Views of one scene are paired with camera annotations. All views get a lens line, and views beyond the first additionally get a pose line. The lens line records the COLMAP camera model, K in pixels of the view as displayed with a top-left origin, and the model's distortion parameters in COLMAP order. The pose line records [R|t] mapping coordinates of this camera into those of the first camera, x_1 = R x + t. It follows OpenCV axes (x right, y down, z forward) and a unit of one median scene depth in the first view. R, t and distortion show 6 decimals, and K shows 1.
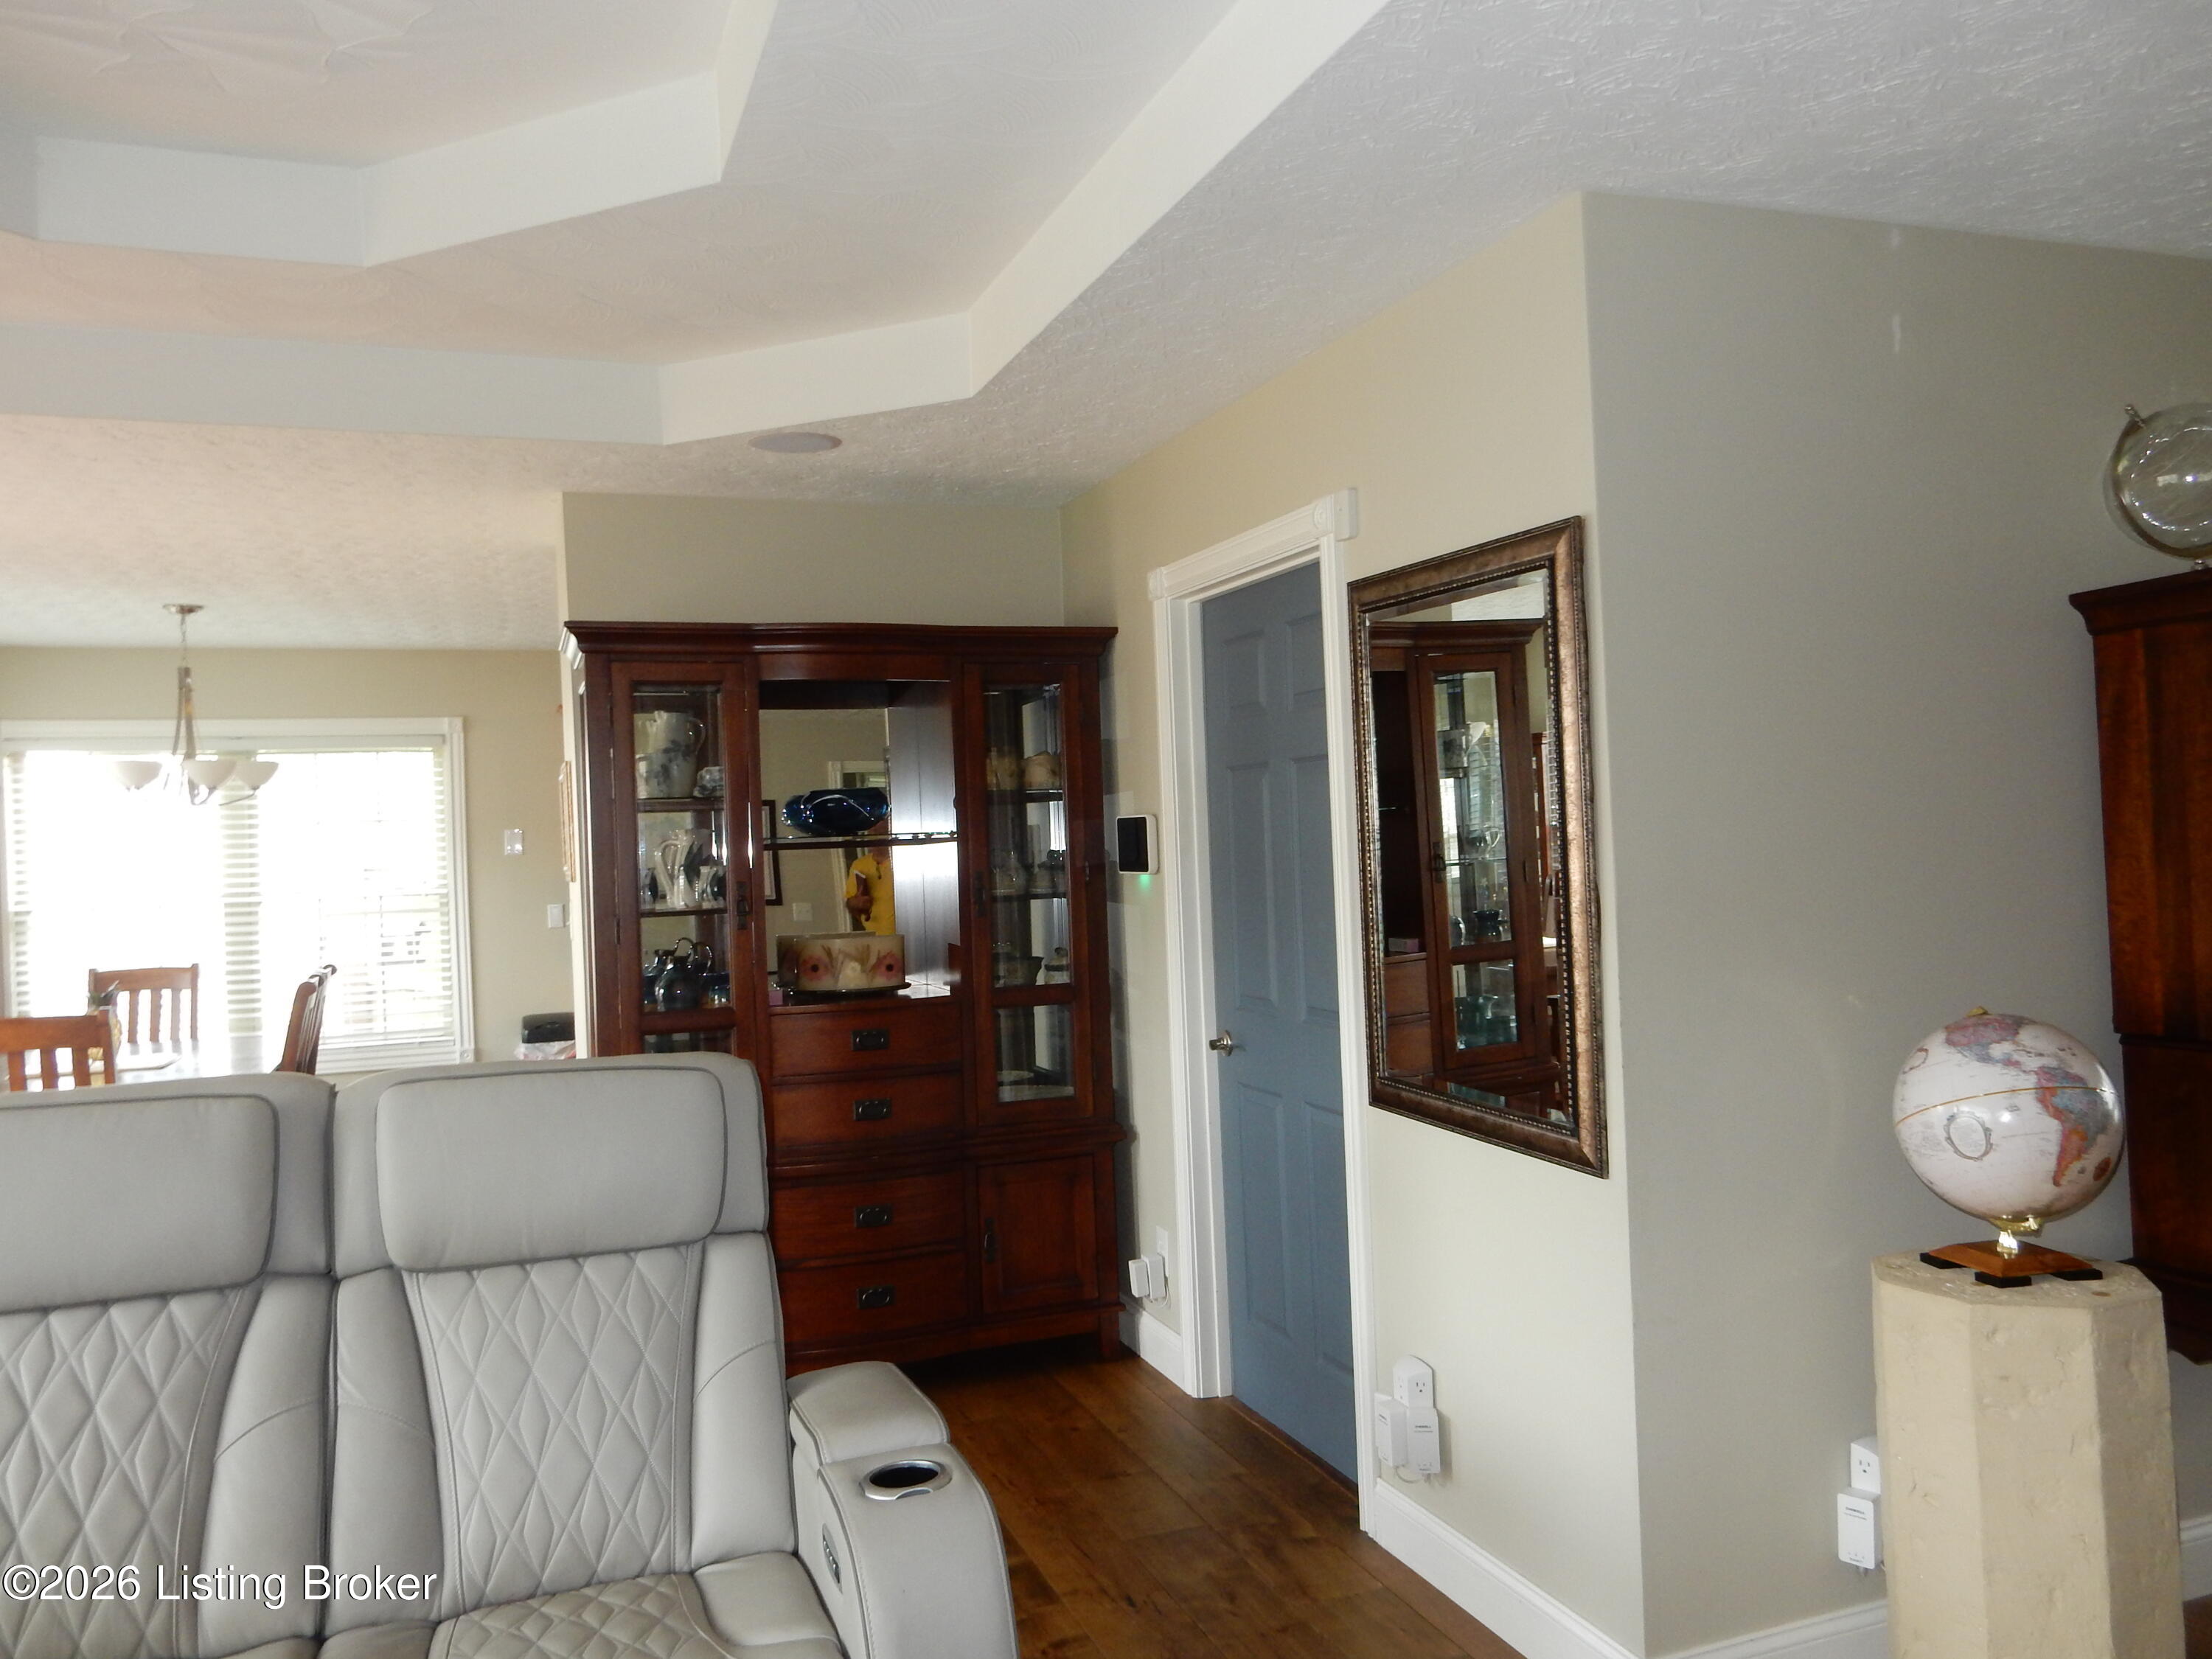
lens RADIAL K [[1643.8, 0, 1105.2], [0, 1643.8, 839.0], [0, 0, 1]] dist [0.007435, -0.004928]
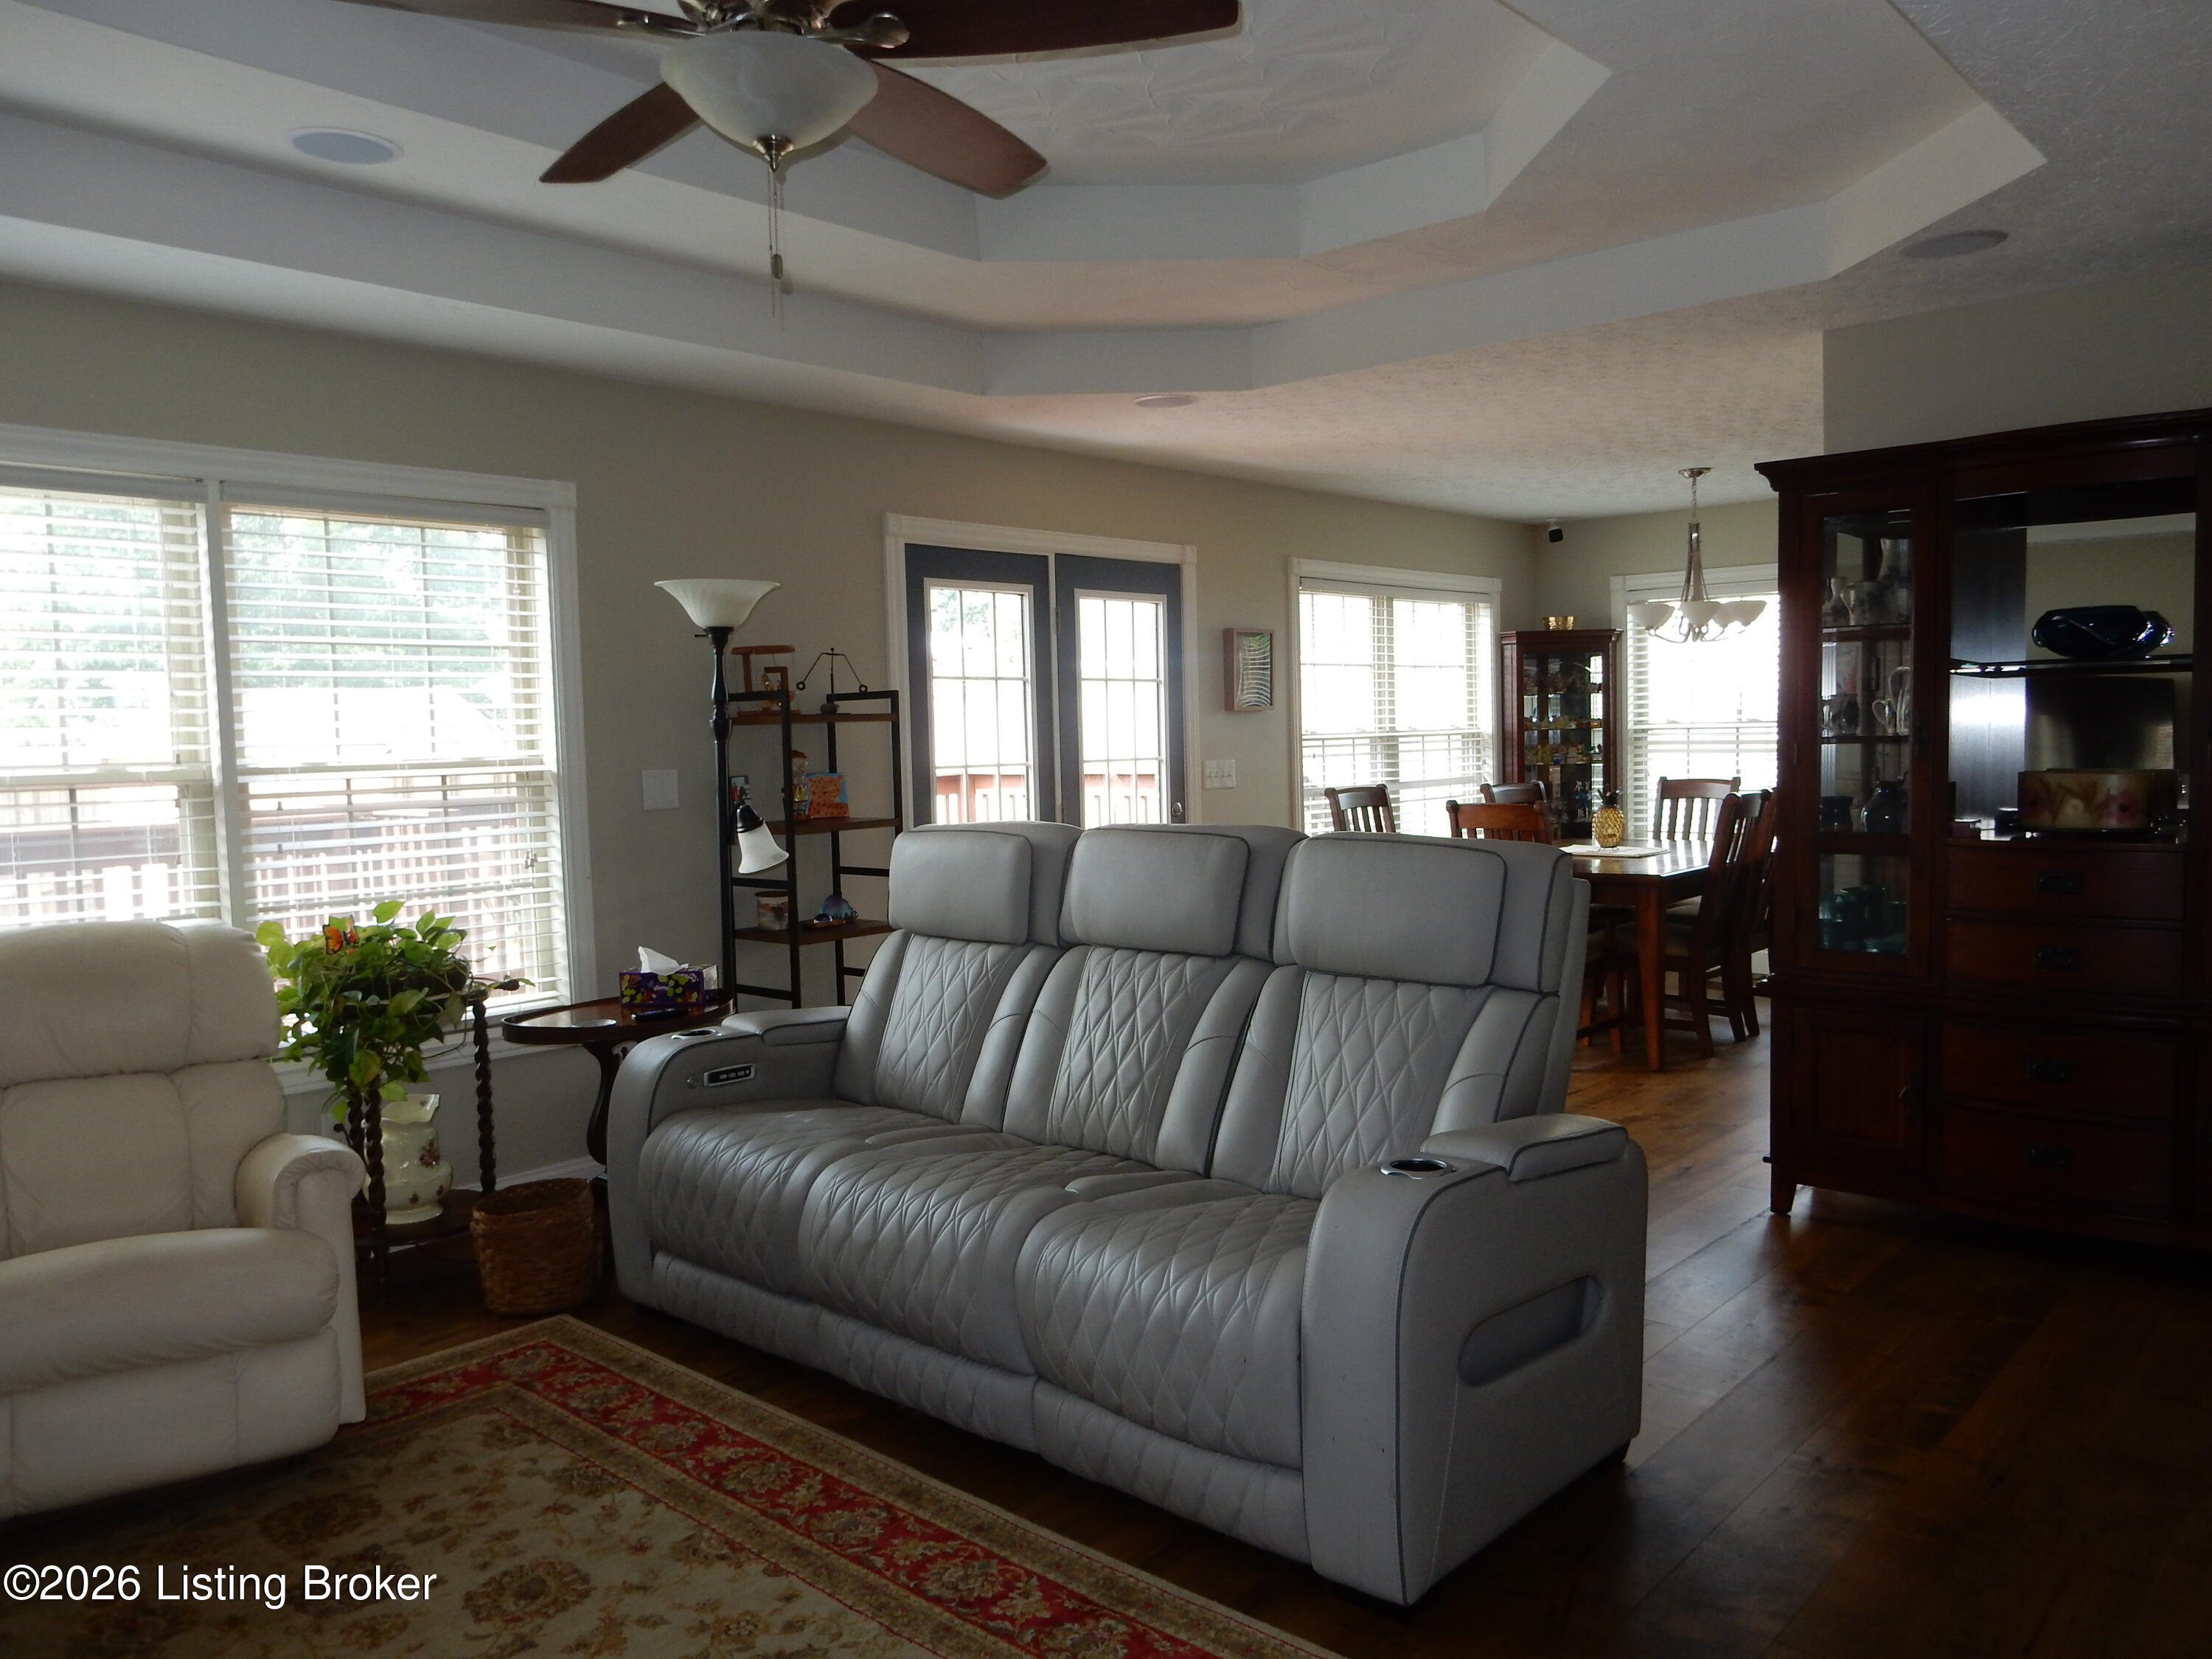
lens RADIAL K [[1643.8, 0, 1105.2], [0, 1643.8, 839.0], [0, 0, 1]] dist [0.007435, -0.004928]
pose [[0.472276, 0.082623, -0.877570, 0.452465], [0.006856, 0.995223, 0.097389, 0.004788], [0.881424, -0.052011, 0.469453, 0.105057]]
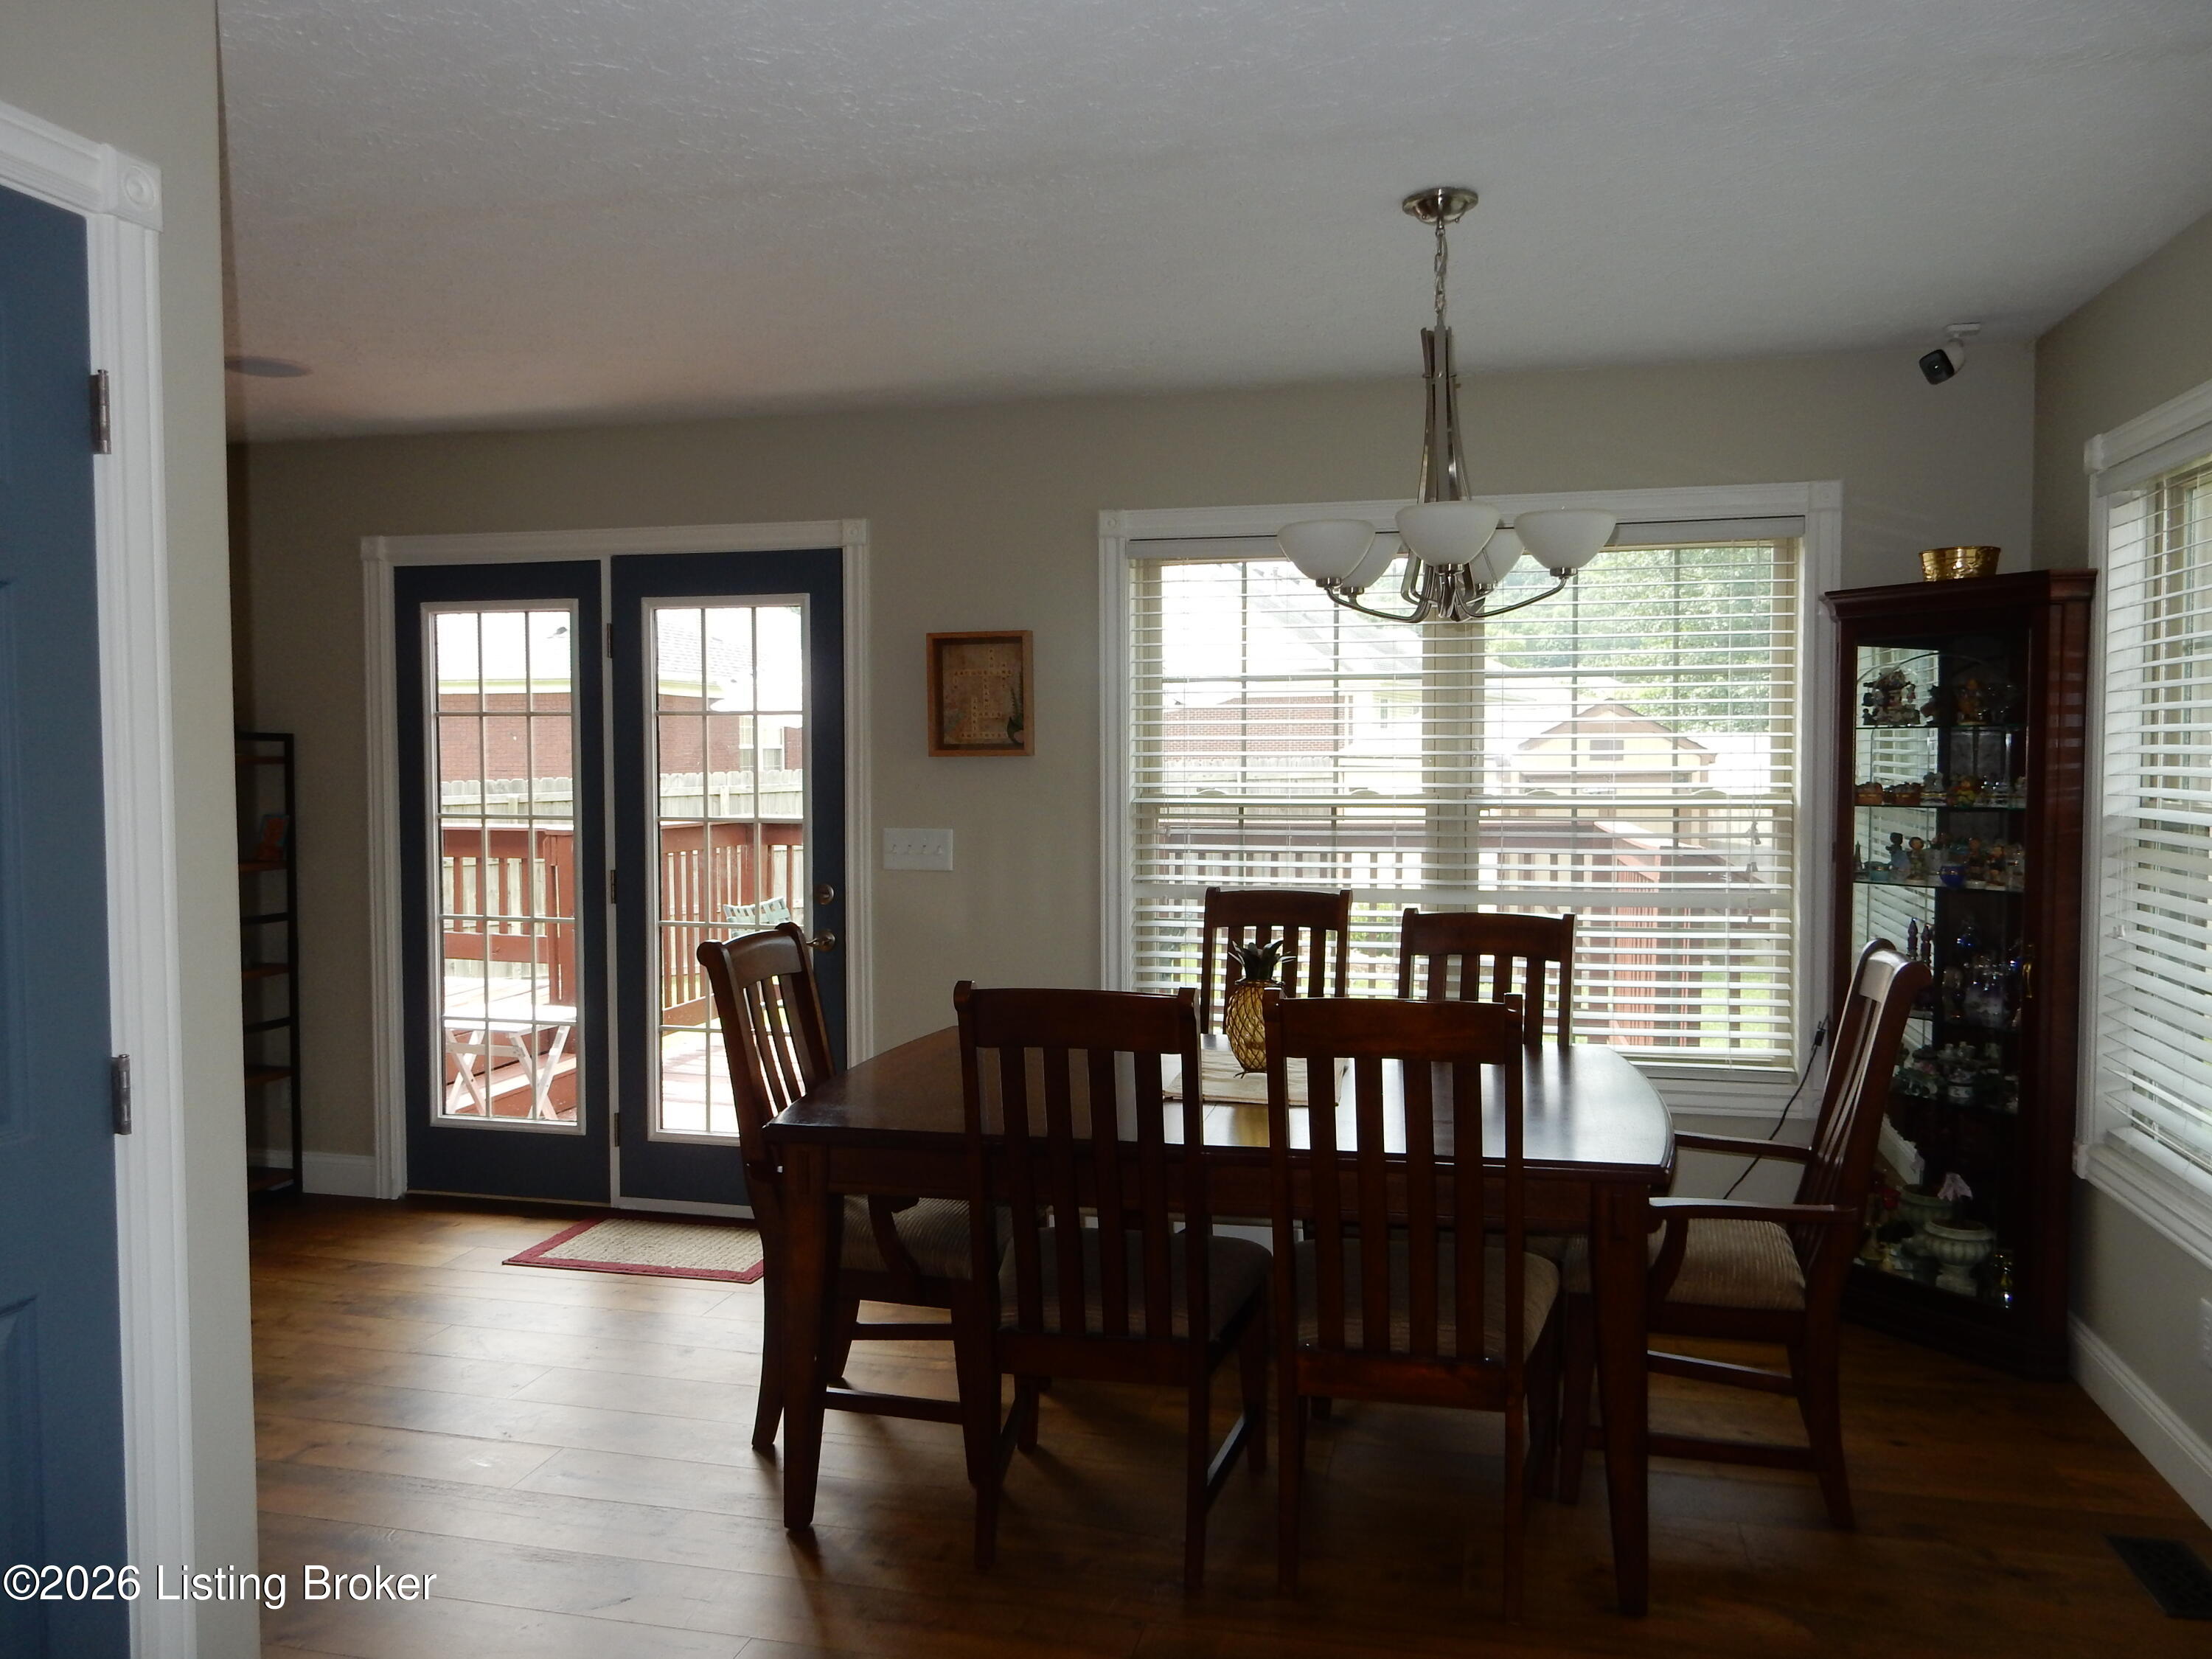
lens RADIAL K [[1573.7, 0, 1105.5], [0, 1573.7, 821.3], [0, 0, 1]] dist [0.005331, -0.000036]
pose [[-0.548425, 0.083906, -0.831979, -0.172828], [0.025346, 0.996164, 0.083757, -0.003484], [0.835815, 0.024847, -0.548448, 1.827450]]
